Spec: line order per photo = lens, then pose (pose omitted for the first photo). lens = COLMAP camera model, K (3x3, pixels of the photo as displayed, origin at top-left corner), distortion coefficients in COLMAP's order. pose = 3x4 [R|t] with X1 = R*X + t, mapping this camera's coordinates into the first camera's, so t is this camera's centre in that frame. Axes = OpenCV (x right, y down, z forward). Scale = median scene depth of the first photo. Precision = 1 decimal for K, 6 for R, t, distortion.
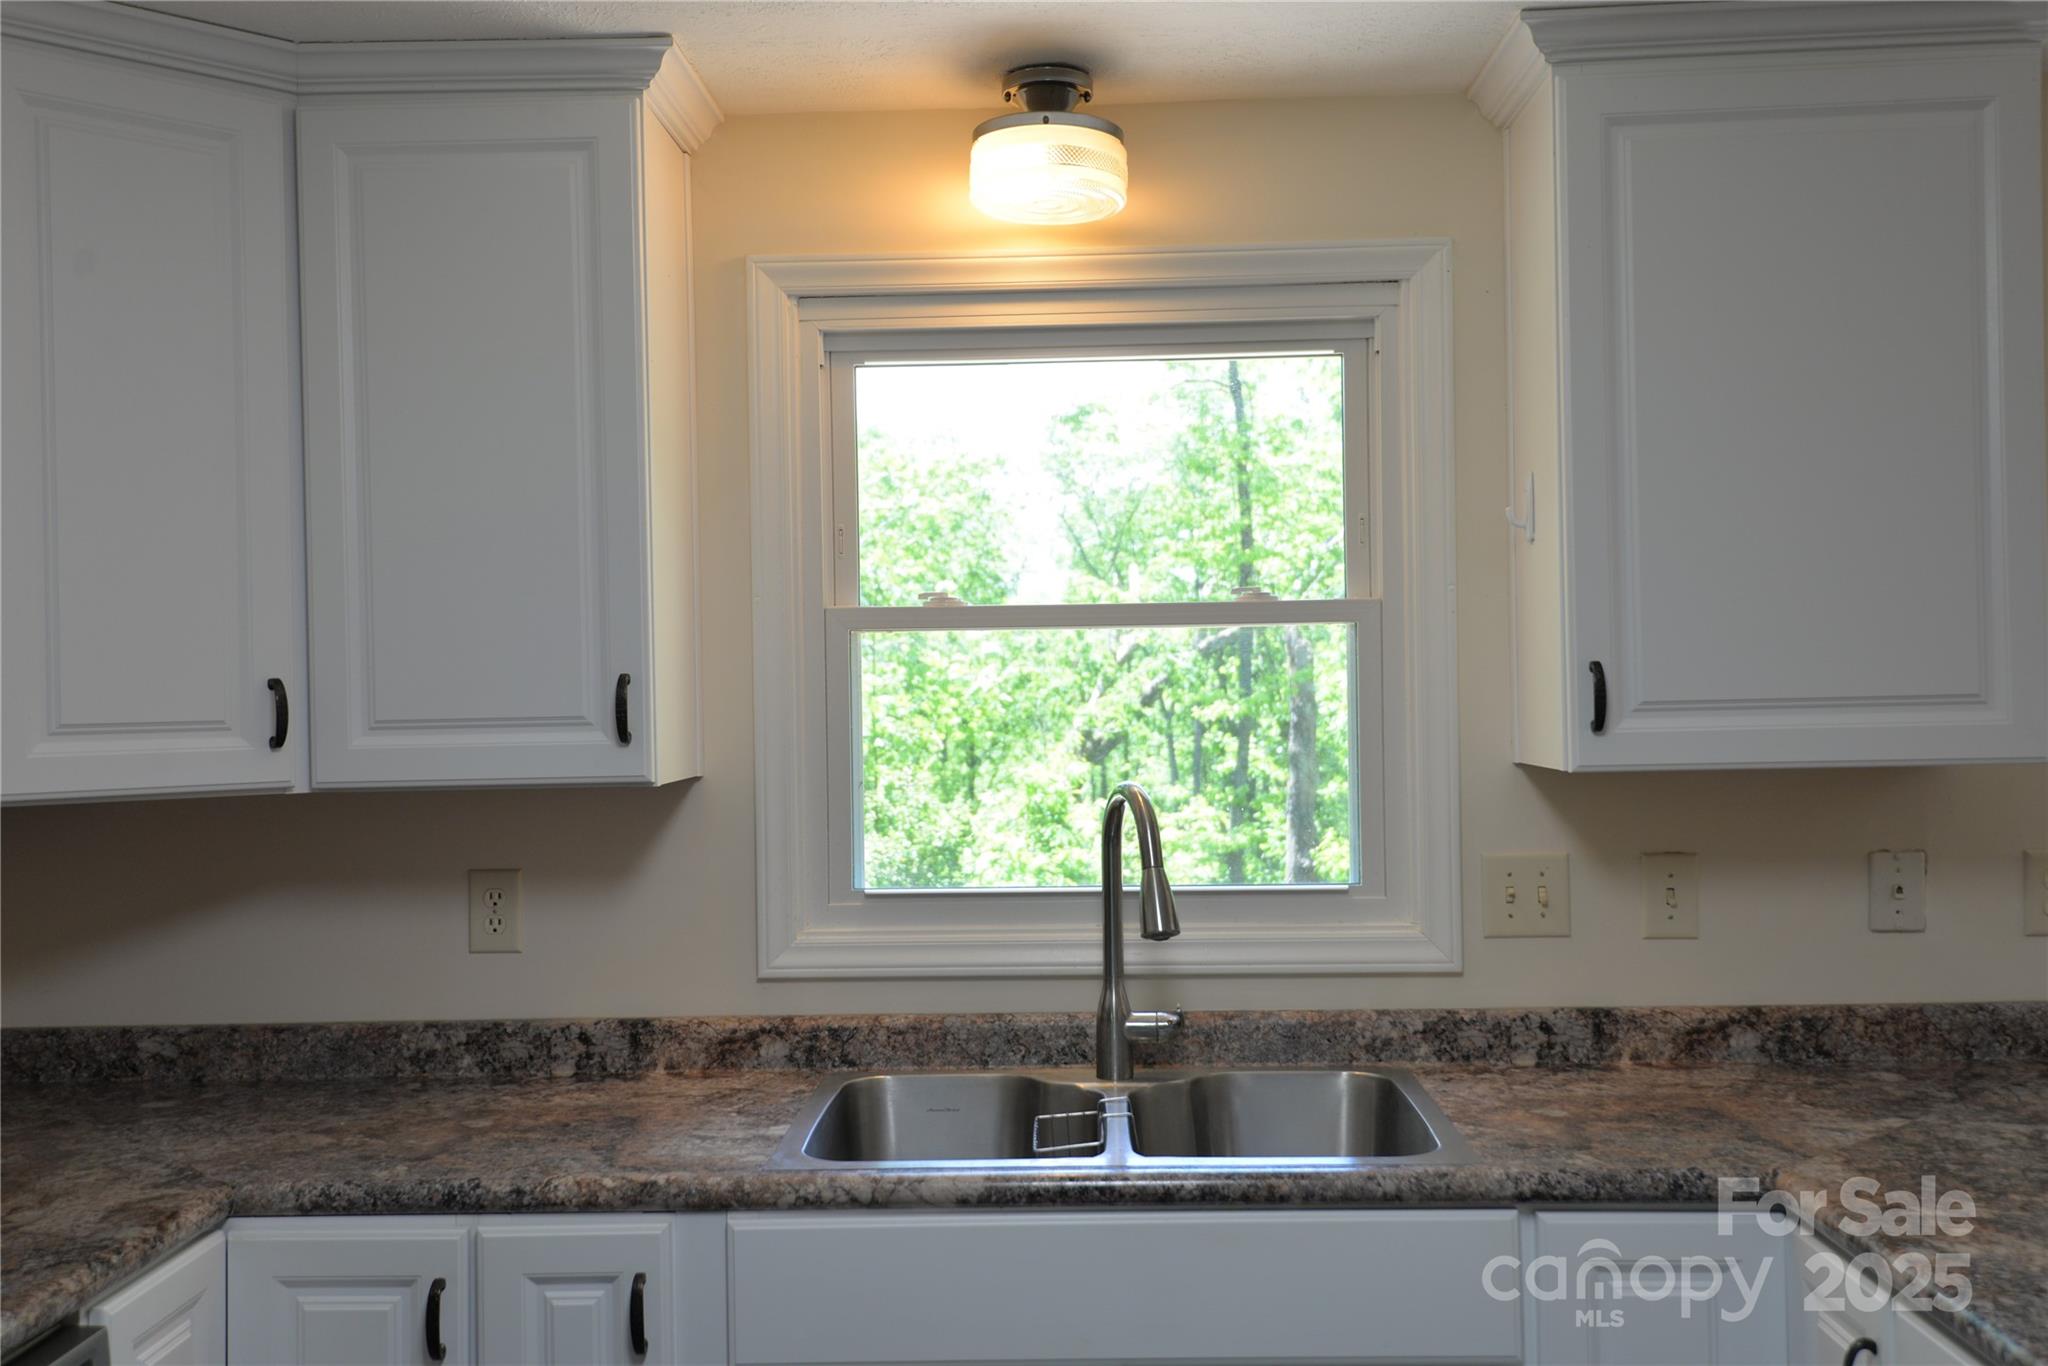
lens RADIAL K [[2239.1, 0, 1023.1], [0, 2239.1, 701.4], [0, 0, 1]] dist [0.053035, 0.000000]
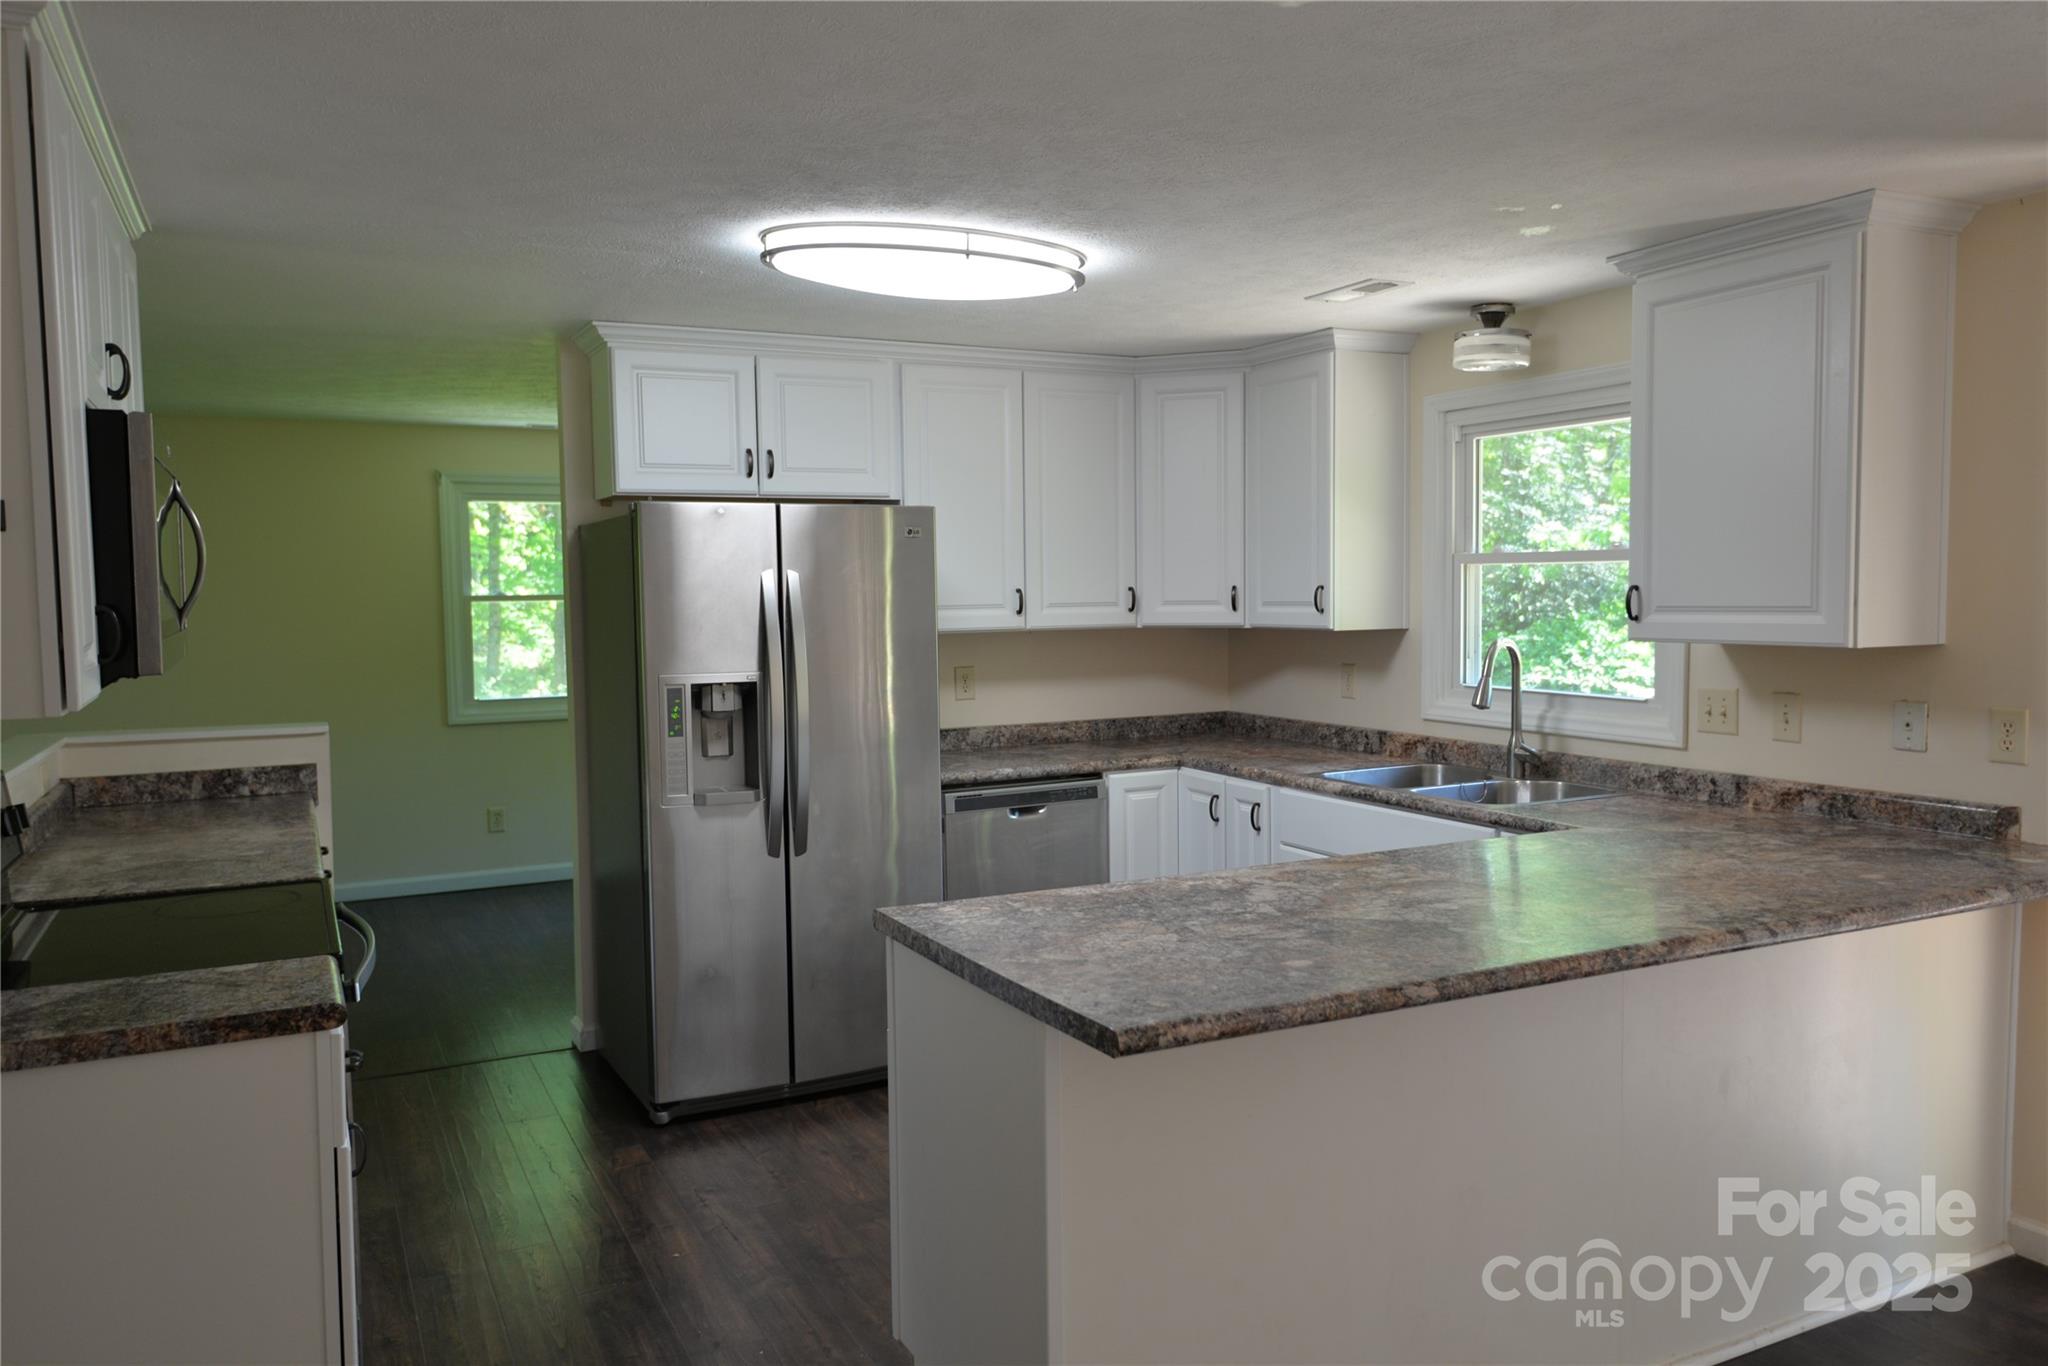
lens RADIAL K [[1509.6, 0, 1030.4], [0, 1509.6, 676.6], [0, 0, 1]] dist [-0.054225, -0.003186]
pose [[0.469646, 0.064296, -0.880511, 1.041836], [-0.006666, 0.997574, 0.069288, -0.022380], [0.882830, -0.026671, 0.468935, -0.068377]]
